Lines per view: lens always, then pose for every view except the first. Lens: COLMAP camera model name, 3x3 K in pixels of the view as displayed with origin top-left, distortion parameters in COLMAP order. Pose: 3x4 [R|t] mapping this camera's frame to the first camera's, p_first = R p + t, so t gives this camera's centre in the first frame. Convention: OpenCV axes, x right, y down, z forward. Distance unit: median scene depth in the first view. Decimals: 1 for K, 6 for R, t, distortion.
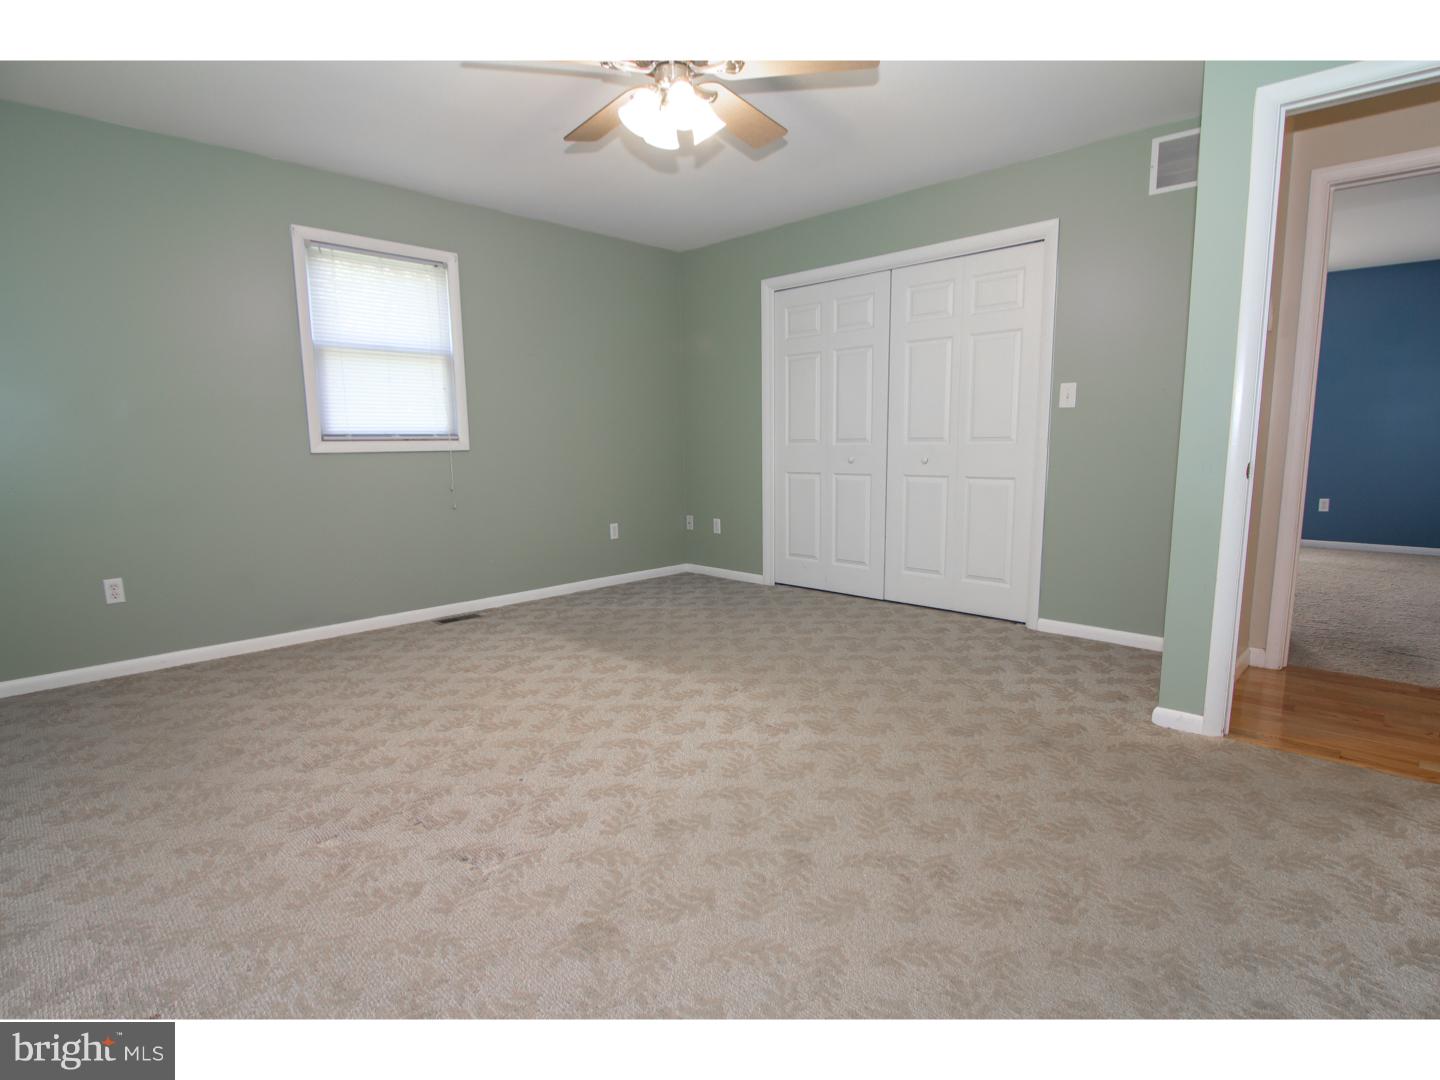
lens RADIAL K [[736.1, 0, 719.8], [0, 736.1, 551.3], [0, 0, 1]] dist [-0.001691, -0.013660]
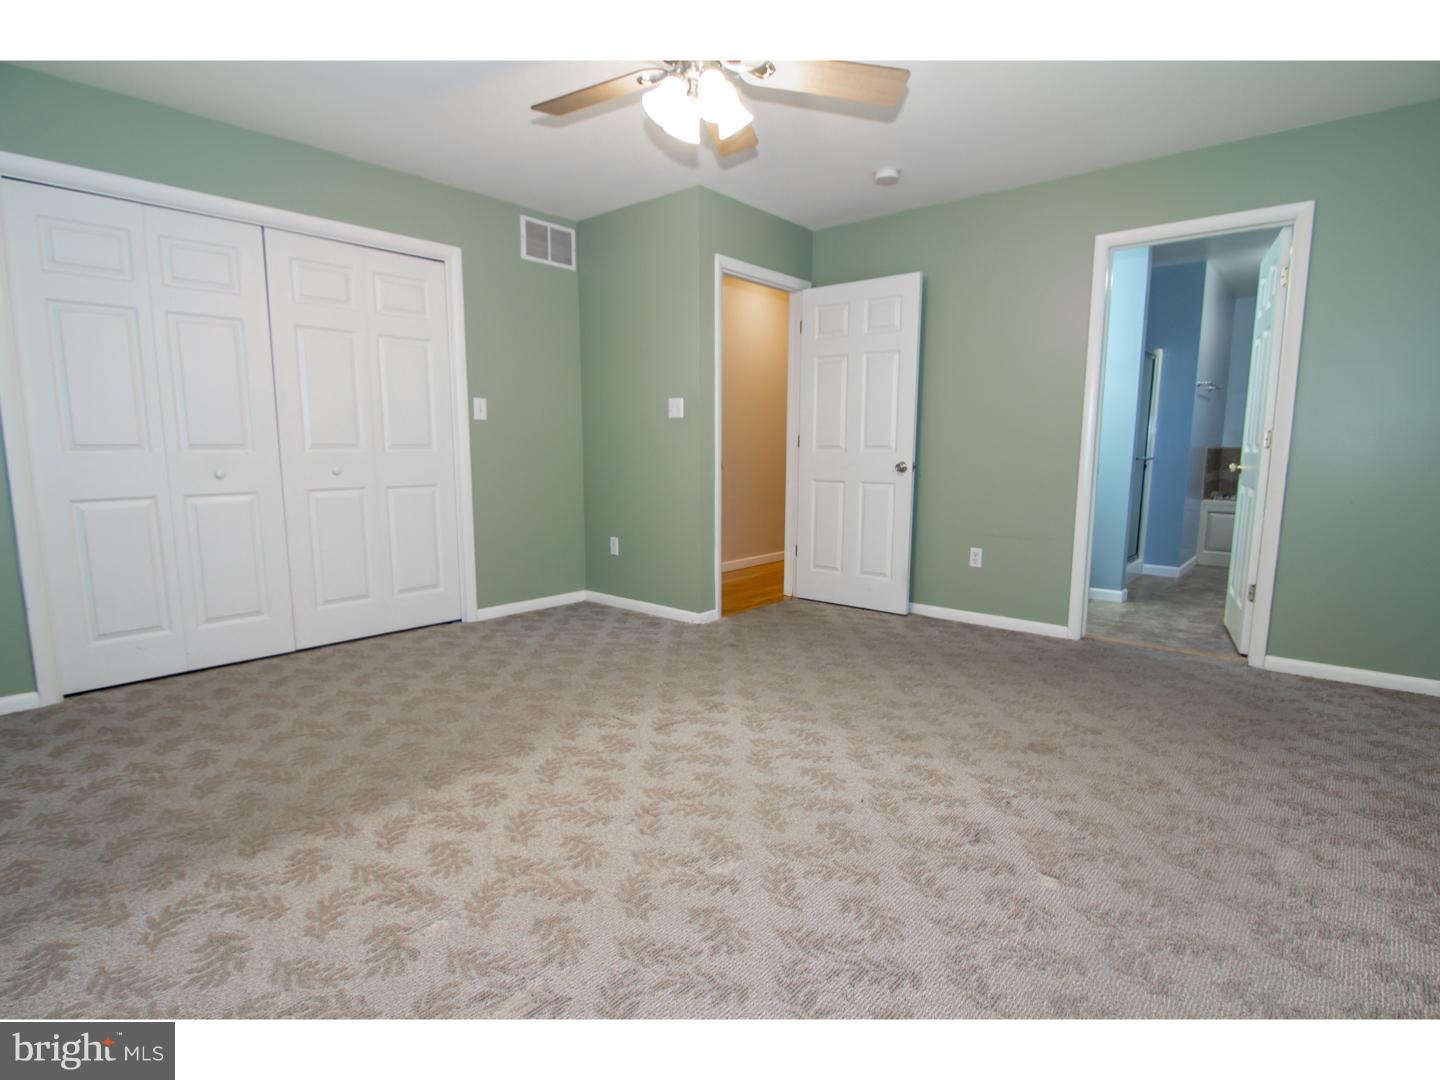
lens RADIAL K [[736.1, 0, 719.8], [0, 736.1, 551.3], [0, 0, 1]] dist [-0.001691, -0.013660]
pose [[-0.065600, -0.130282, 0.989304, -0.855268], [0.145911, 0.979531, 0.138671, -0.121289], [-0.987120, 0.153447, -0.045248, 0.869635]]
